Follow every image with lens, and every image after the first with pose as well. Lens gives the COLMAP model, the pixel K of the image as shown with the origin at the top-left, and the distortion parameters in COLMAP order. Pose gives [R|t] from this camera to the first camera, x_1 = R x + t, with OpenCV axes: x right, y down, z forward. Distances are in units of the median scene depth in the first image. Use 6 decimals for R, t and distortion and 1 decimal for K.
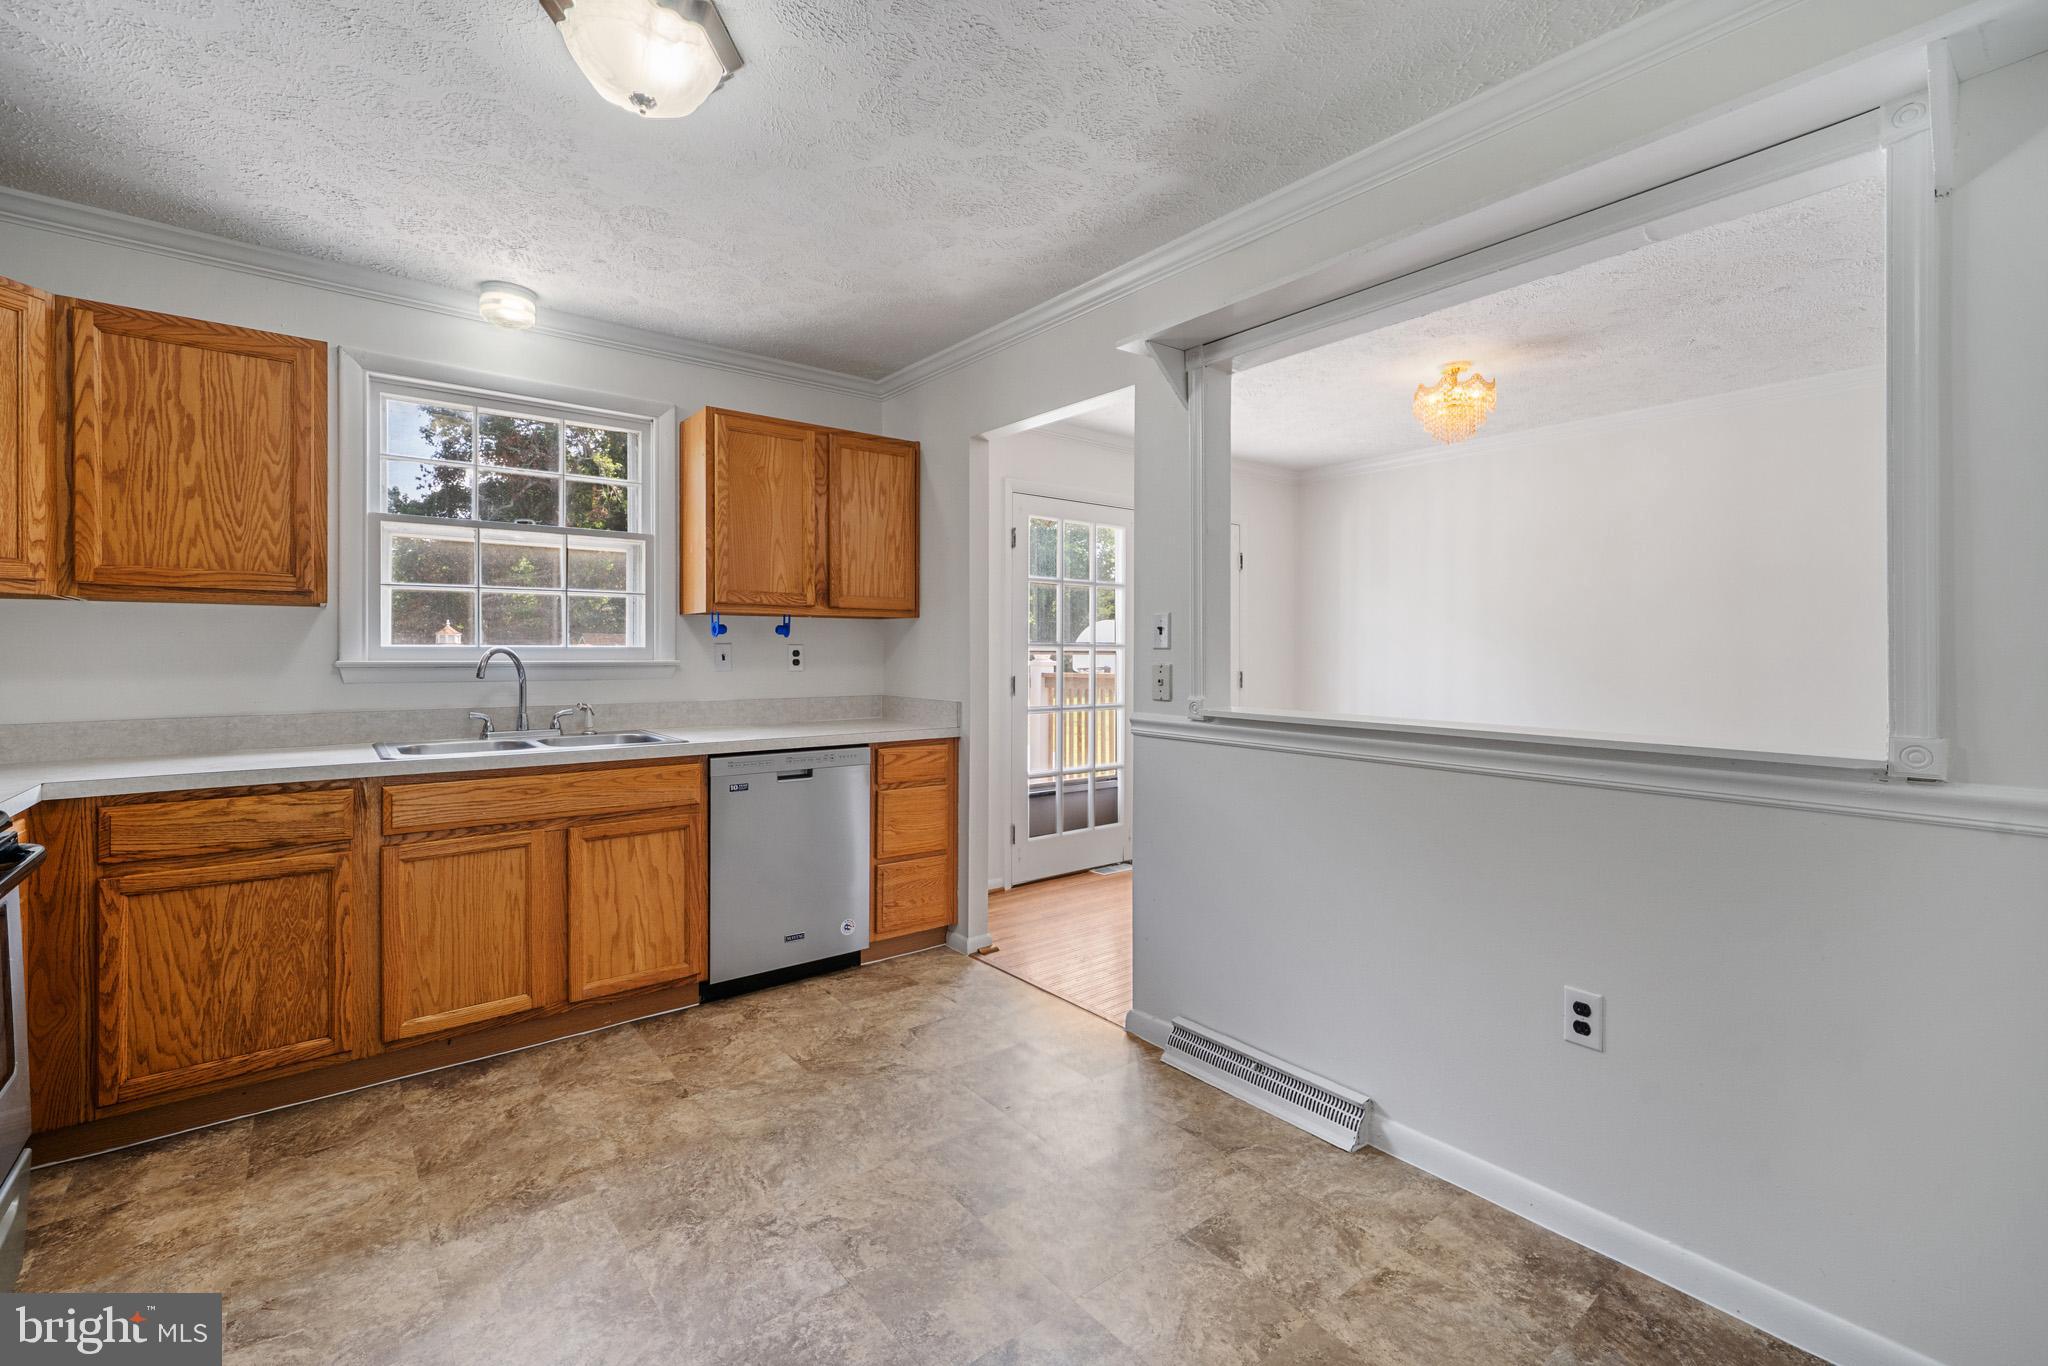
lens RADIAL K [[899.0, 0, 1046.4], [0, 899.0, 658.0], [0, 0, 1]] dist [-0.001219, 0.004033]
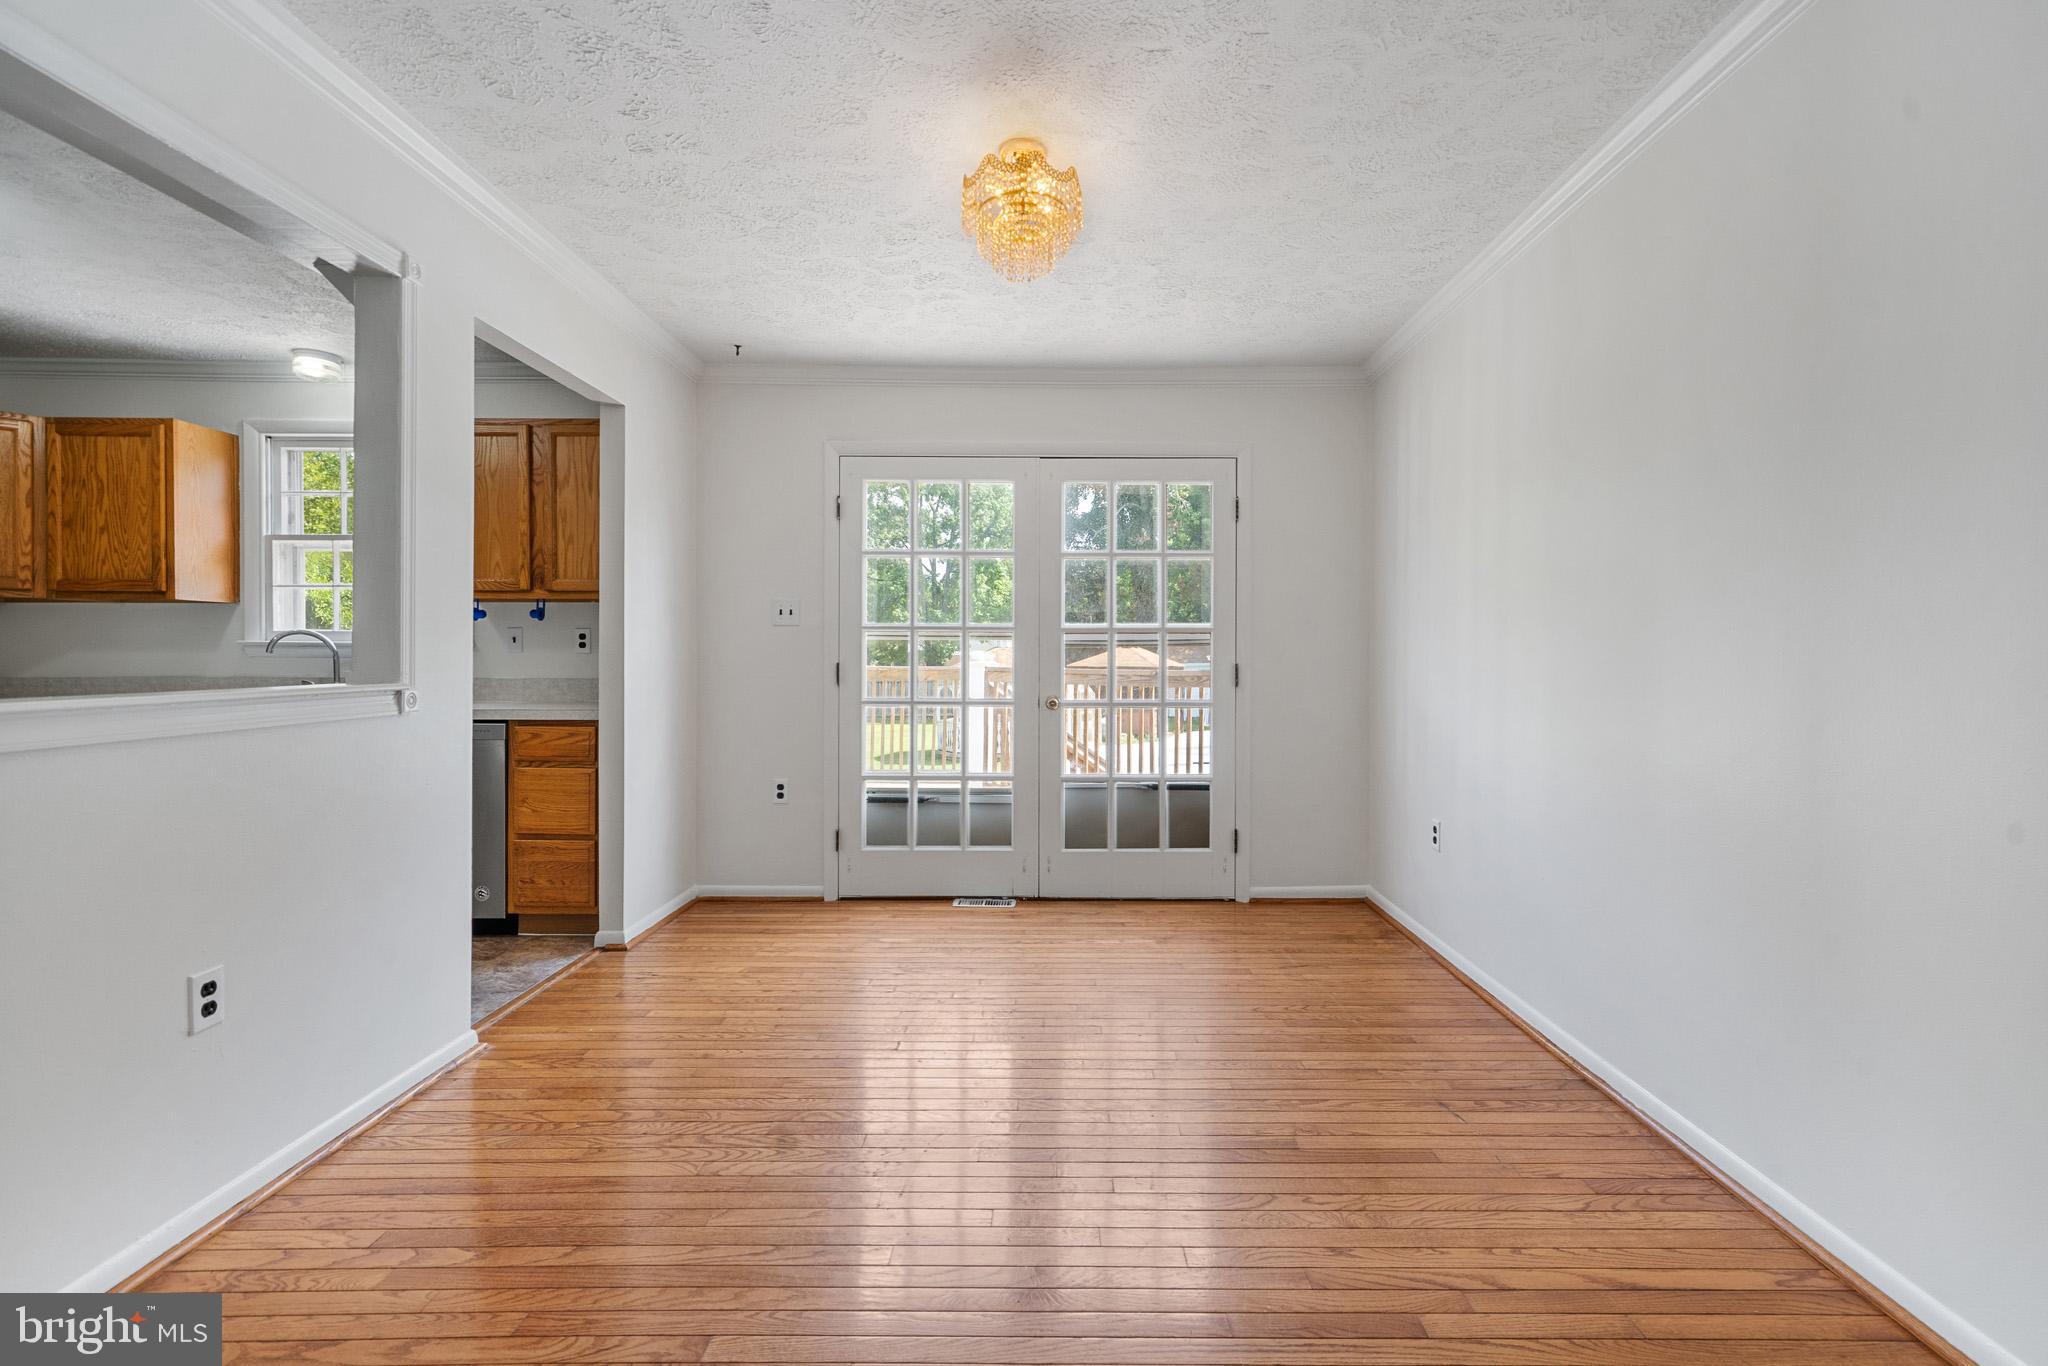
lens RADIAL K [[899.0, 0, 1082.6], [0, 899.0, 664.7], [0, 0, 1]] dist [-0.001219, 0.004033]
pose [[0.777899, 0.005024, -0.628370, 1.079528], [-0.005890, 0.999982, 0.000704, 0.030016], [0.628362, 0.003153, 0.777914, 0.686360]]
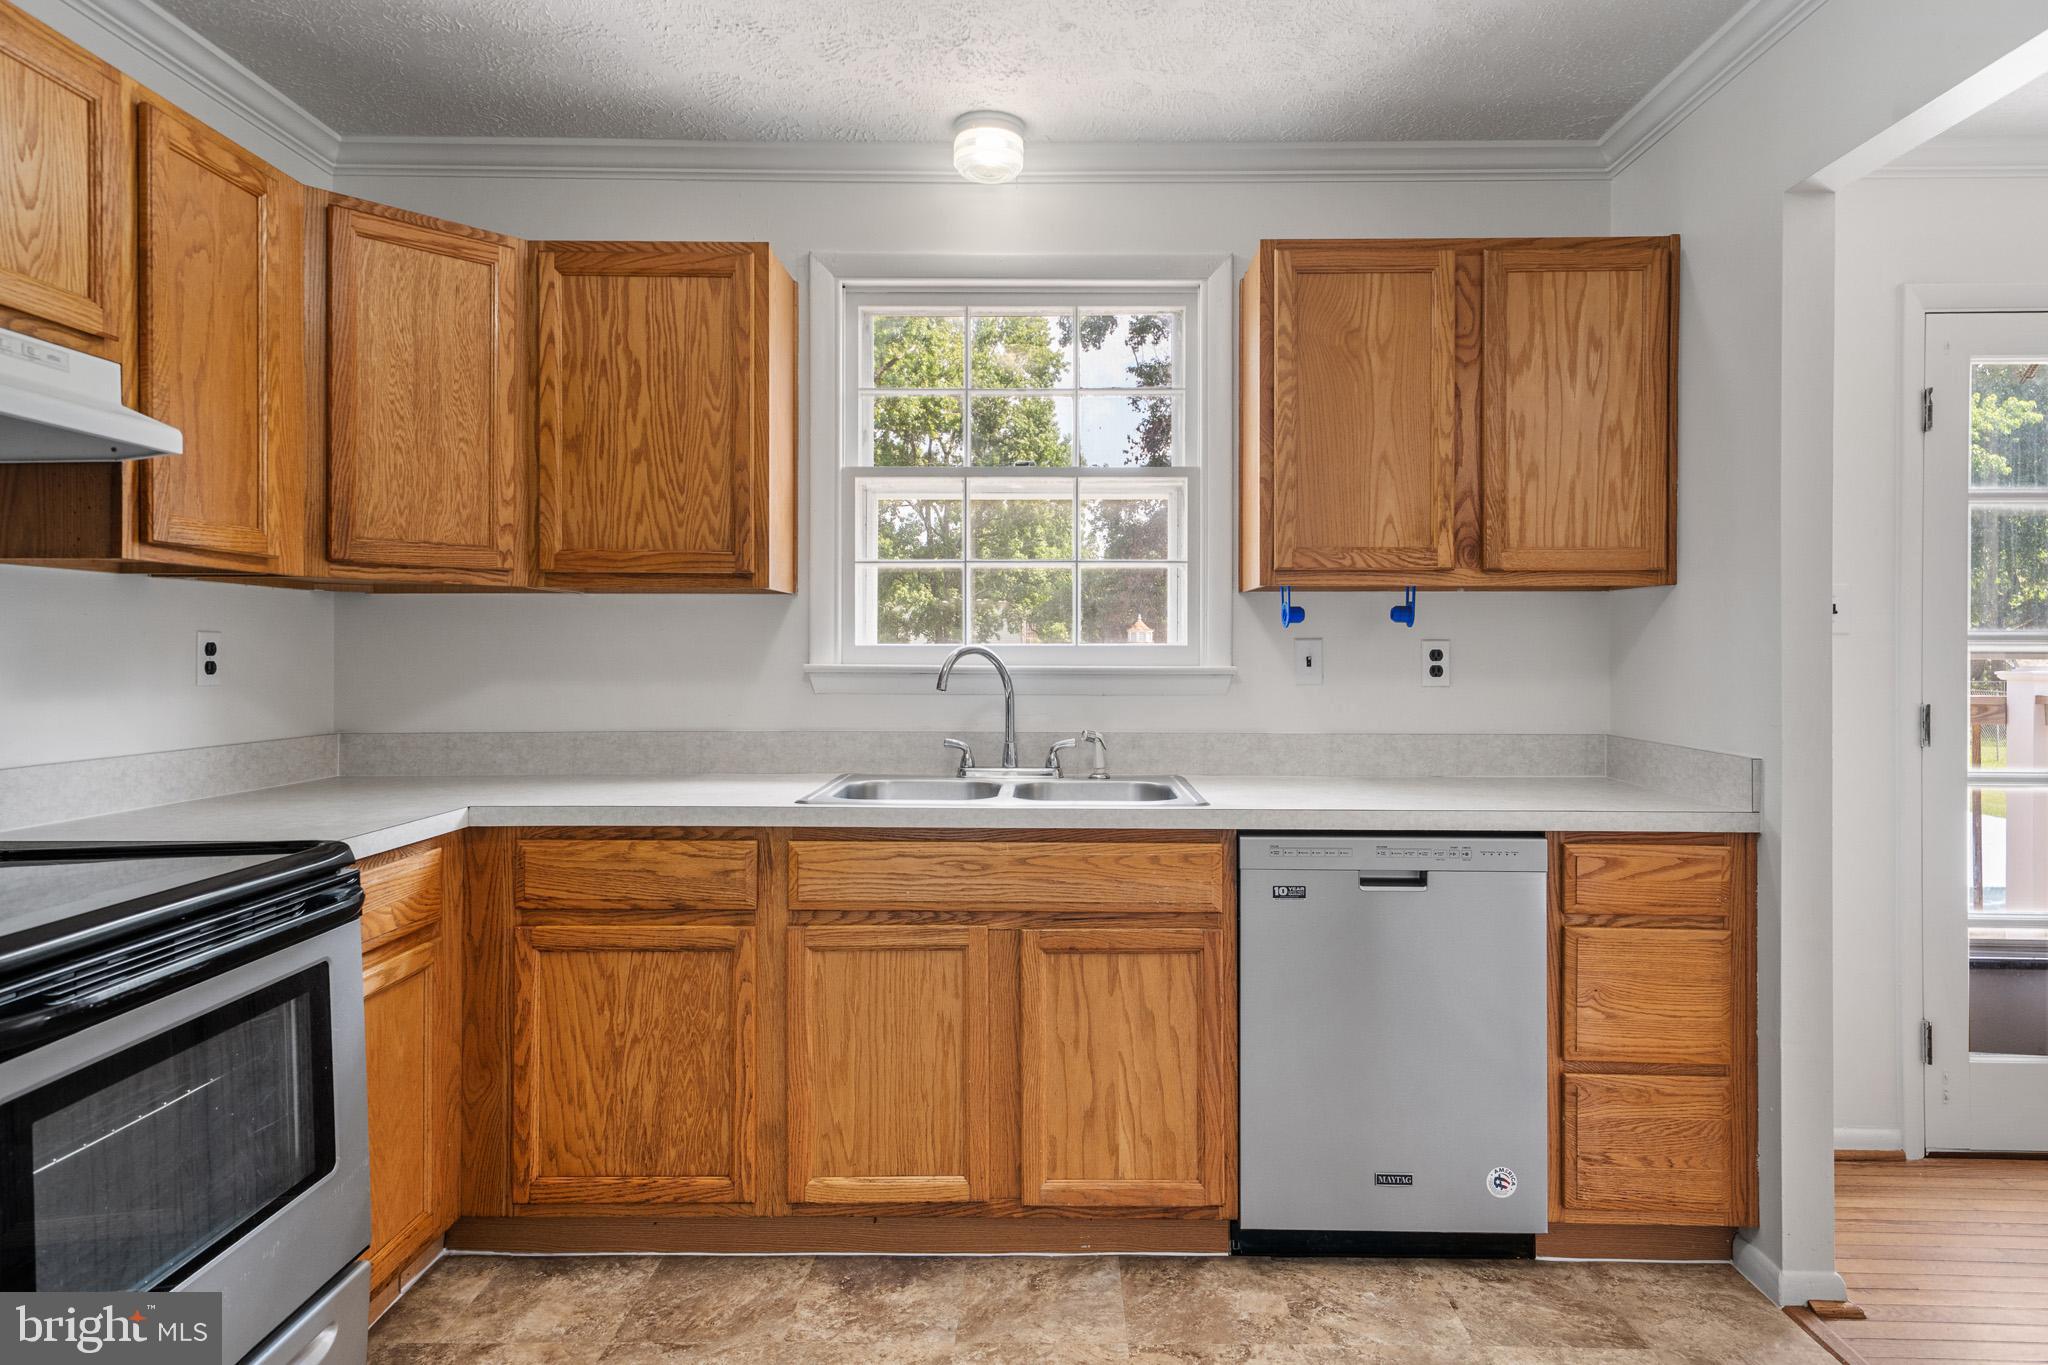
lens RADIAL K [[1219.0, 0, 1065.2], [0, 1219.0, 651.3], [0, 0, 1]] dist [0.024750, 0.000206]
pose [[0.771353, 0.000708, -0.636407, 0.040255], [-0.005210, 0.999973, -0.005203, -0.003112], [0.636386, 0.007329, 0.771336, 0.319053]]
